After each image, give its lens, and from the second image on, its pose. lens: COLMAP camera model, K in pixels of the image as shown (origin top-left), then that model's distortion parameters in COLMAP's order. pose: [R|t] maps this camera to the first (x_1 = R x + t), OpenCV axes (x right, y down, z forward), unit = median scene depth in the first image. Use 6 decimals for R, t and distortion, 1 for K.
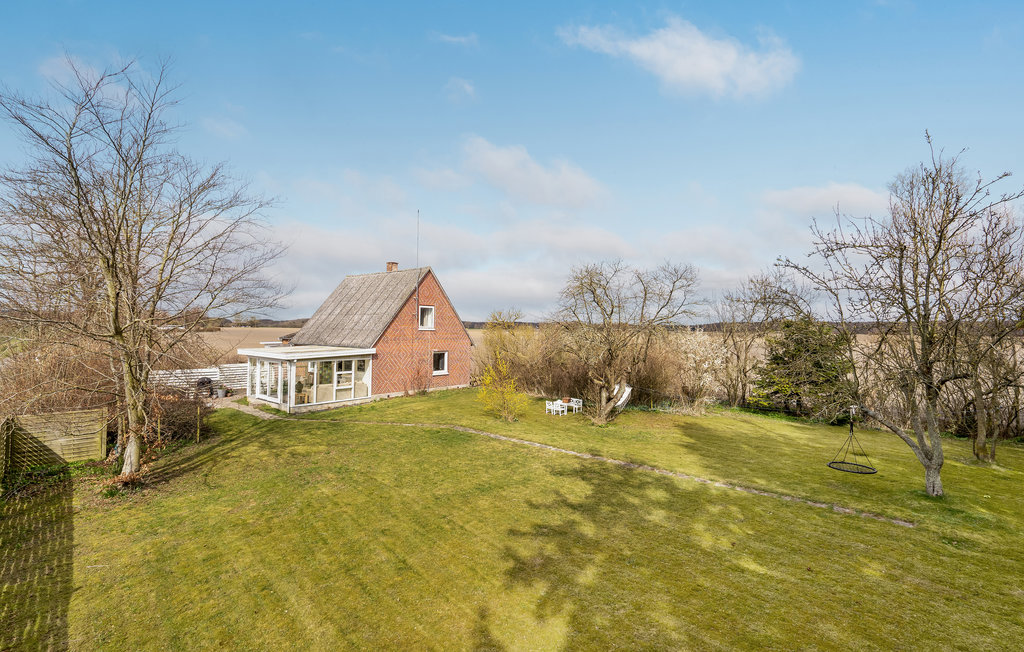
lens RADIAL K [[491.7, 0, 514.3], [0, 491.7, 309.6], [0, 0, 1]] dist [-0.000265, -0.000079]
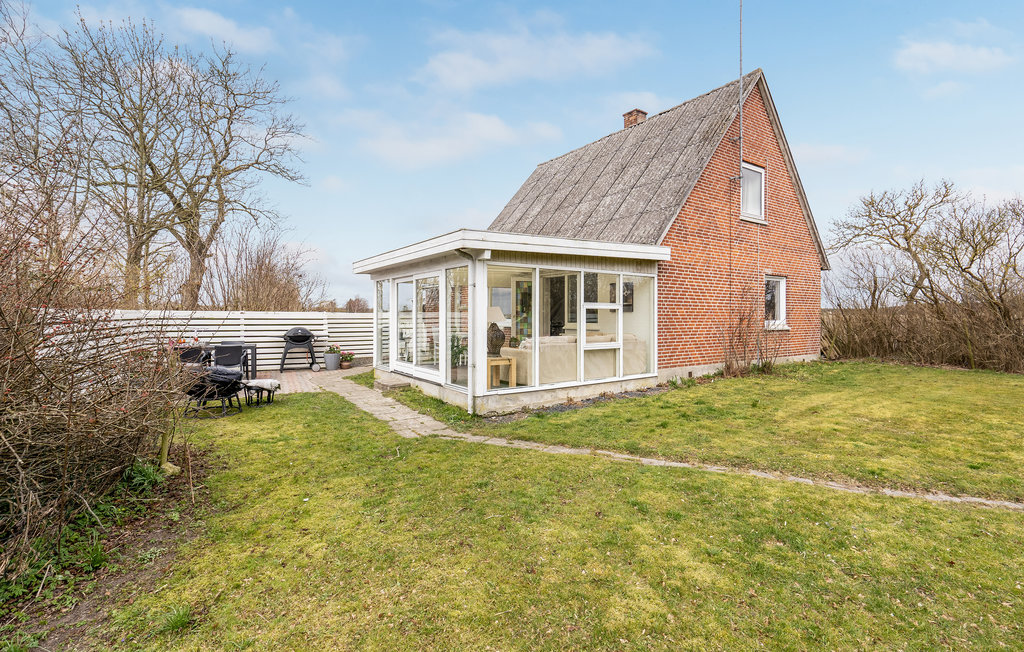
lens RADIAL K [[491.7, 0, 514.3], [0, 491.7, 309.6], [0, 0, 1]] dist [-0.000265, -0.000079]
pose [[0.963434, -0.014314, -0.267564, -0.313188], [0.021105, 0.999524, 0.022522, 0.122064], [0.267114, -0.027345, 0.963277, 0.632817]]
